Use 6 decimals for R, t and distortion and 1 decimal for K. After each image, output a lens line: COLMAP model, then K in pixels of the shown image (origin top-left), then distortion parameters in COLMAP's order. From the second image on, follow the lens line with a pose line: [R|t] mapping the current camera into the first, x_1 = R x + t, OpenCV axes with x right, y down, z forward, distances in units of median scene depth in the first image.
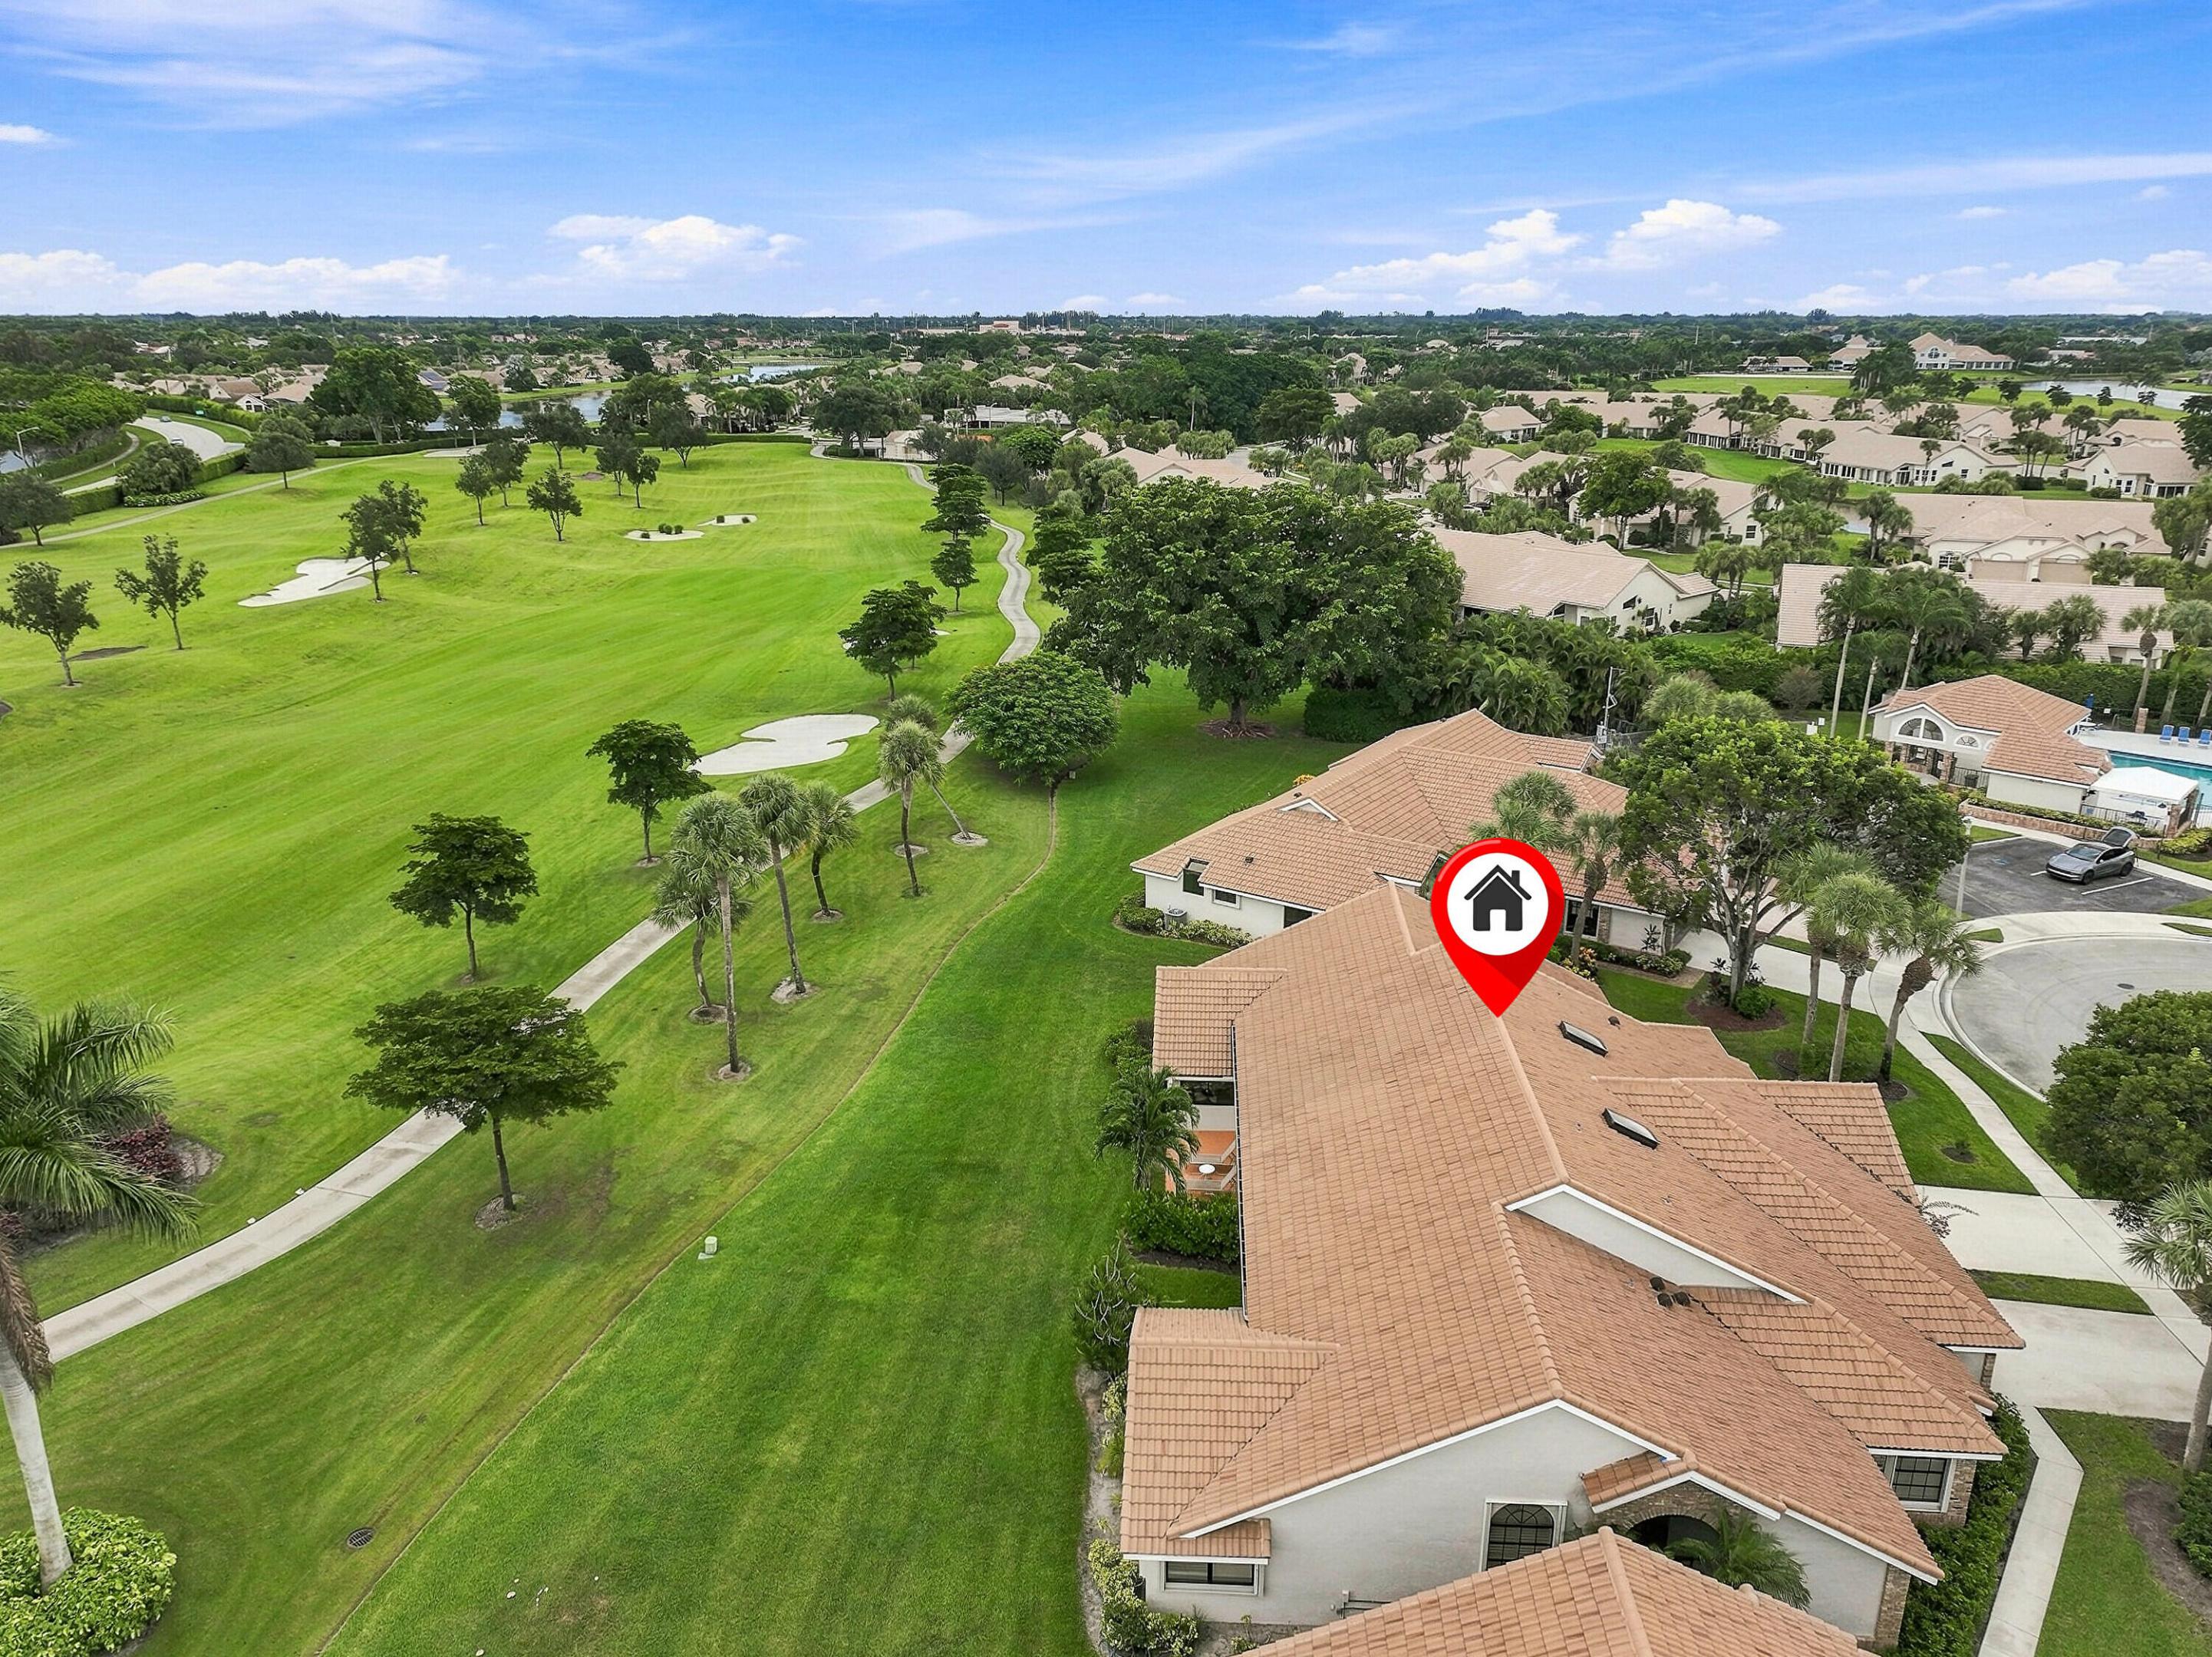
lens RADIAL K [[1576.9, 0, 1106.0], [0, 1576.9, 828.5], [0, 0, 1]] dist [0.005527, 0.002235]
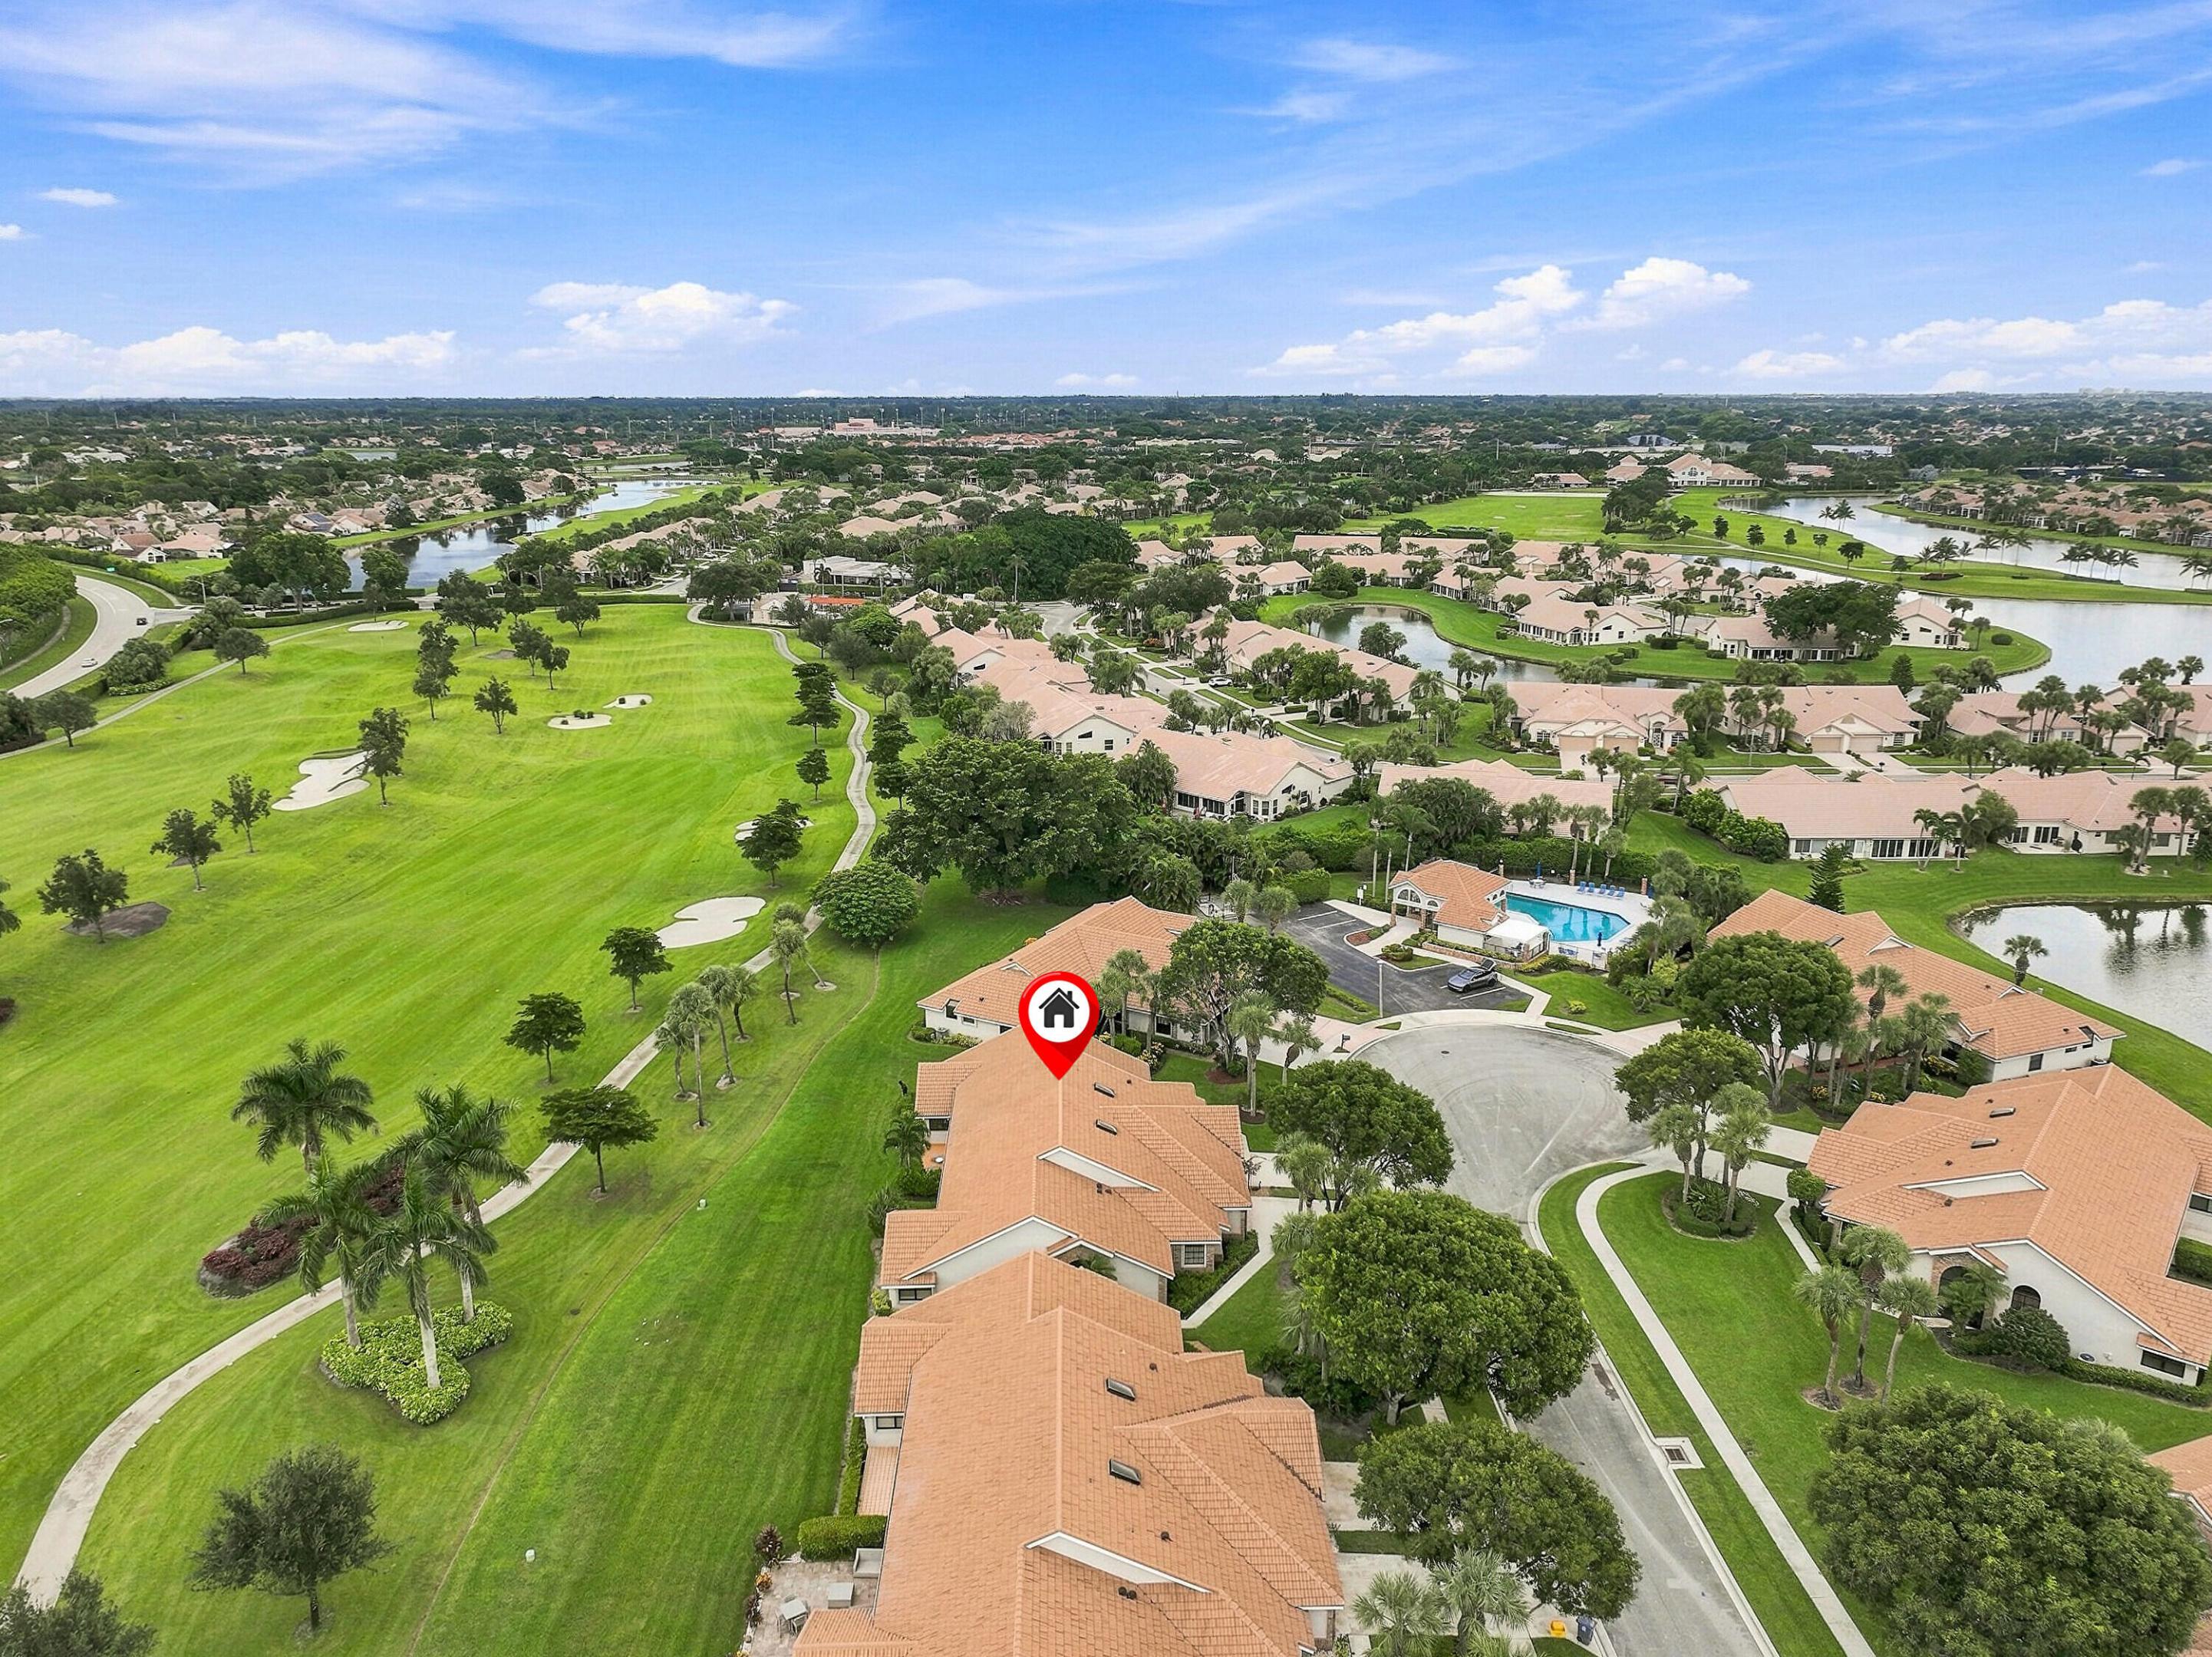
lens RADIAL K [[1576.9, 0, 1106.0], [0, 1576.9, 828.5], [0, 0, 1]] dist [0.005527, 0.002235]
pose [[0.996160, -0.025274, 0.083827, 0.052396], [0.029252, 0.998487, -0.046570, -0.052402], [-0.082523, 0.048843, 0.995392, -0.492214]]
